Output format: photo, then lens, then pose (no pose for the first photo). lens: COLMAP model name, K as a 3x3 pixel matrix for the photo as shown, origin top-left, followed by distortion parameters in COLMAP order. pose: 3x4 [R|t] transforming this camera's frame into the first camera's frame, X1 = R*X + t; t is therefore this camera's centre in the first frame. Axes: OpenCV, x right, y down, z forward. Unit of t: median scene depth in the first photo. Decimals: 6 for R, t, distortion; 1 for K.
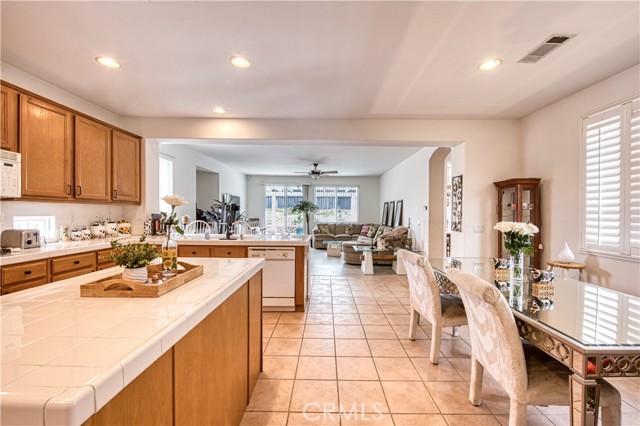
lens RADIAL K [[256.1, 0, 328.8], [0, 256.1, 213.4], [0, 0, 1]] dist [-0.006172, 0.000863]
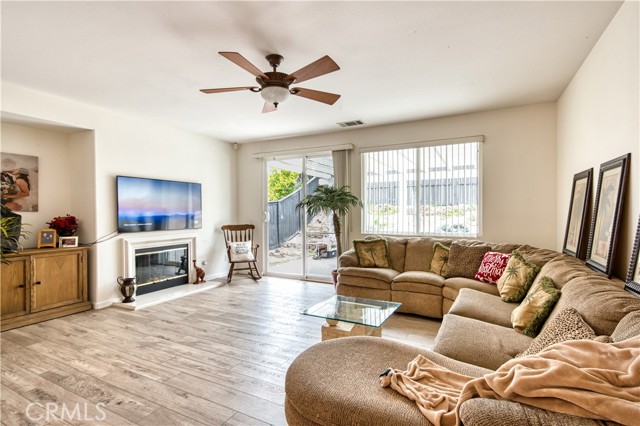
lens RADIAL K [[287.0, 0, 318.3], [0, 287.0, 213.1], [0, 0, 1]] dist [0.003157, 0.000177]
pose [[0.861807, -0.010617, -0.507126, 0.133618], [0.009344, 0.999944, -0.005055, -0.000145], [0.507151, -0.000382, 0.861857, 0.573621]]
